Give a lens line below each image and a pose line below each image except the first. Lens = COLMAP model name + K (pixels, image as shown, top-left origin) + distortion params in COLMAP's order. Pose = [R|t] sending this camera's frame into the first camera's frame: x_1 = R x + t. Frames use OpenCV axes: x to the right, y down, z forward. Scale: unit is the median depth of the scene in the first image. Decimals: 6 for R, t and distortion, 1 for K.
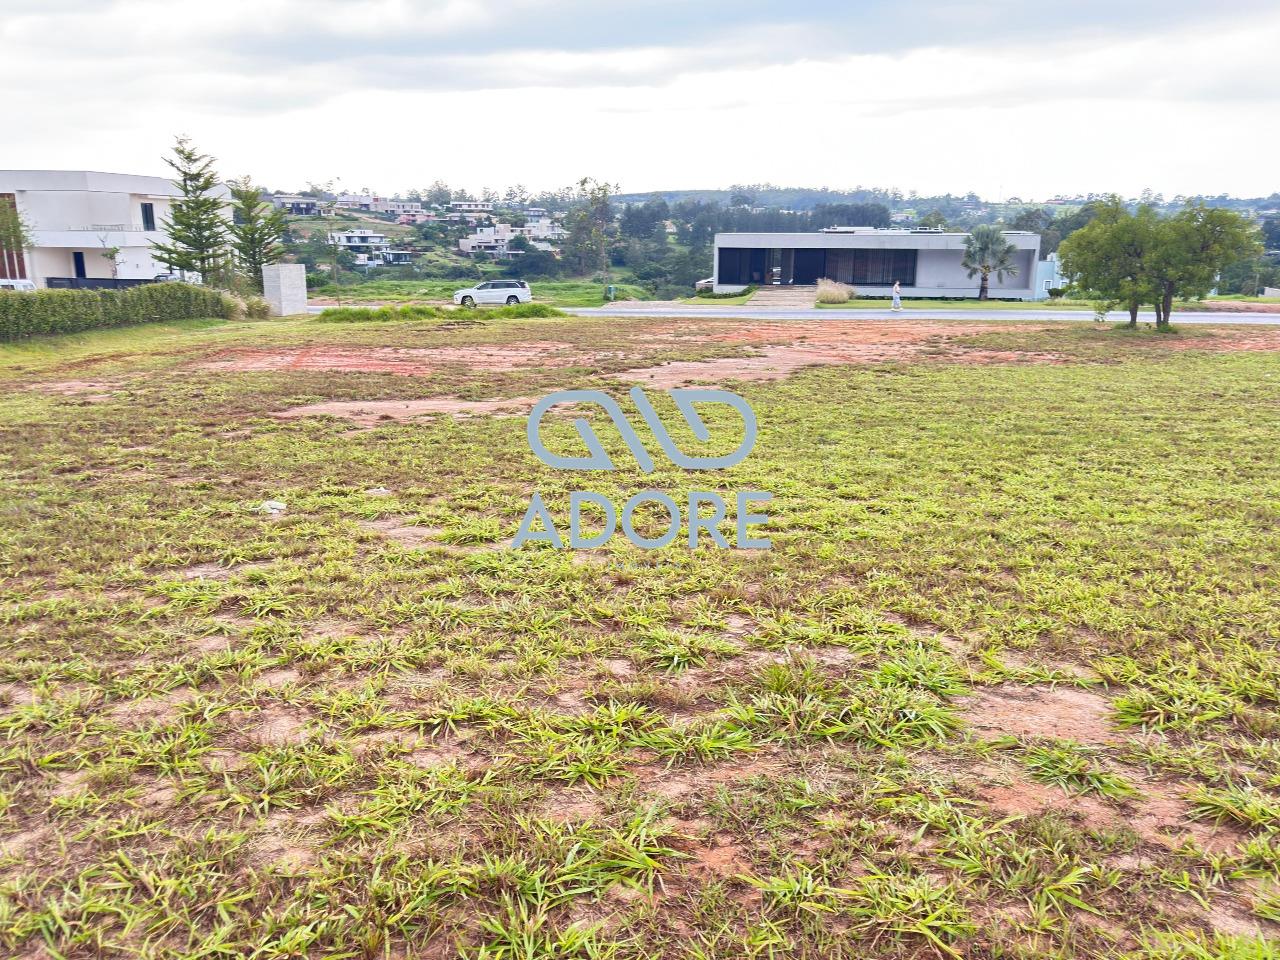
lens RADIAL K [[1041.2, 0, 638.2], [0, 1041.2, 474.0], [0, 0, 1]] dist [0.092111, -0.148968]
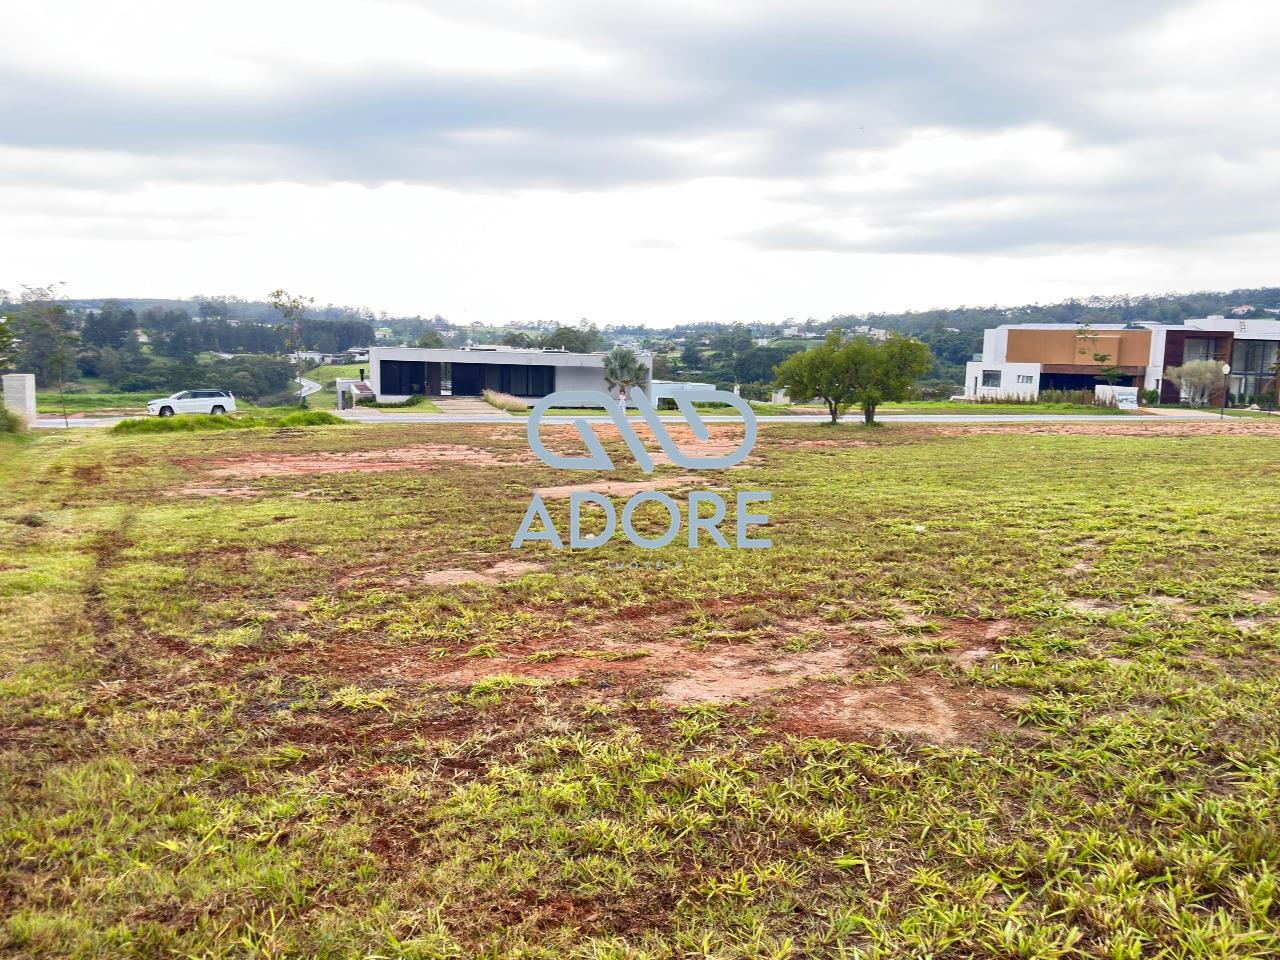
lens RADIAL K [[1041.2, 0, 615.8], [0, 1041.2, 495.0], [0, 0, 1]] dist [0.092111, -0.148968]
pose [[0.873876, -0.048405, 0.483733, -0.229541], [0.090372, 0.993862, -0.063810, 0.006471], [-0.477675, 0.099478, 0.872887, -0.019626]]
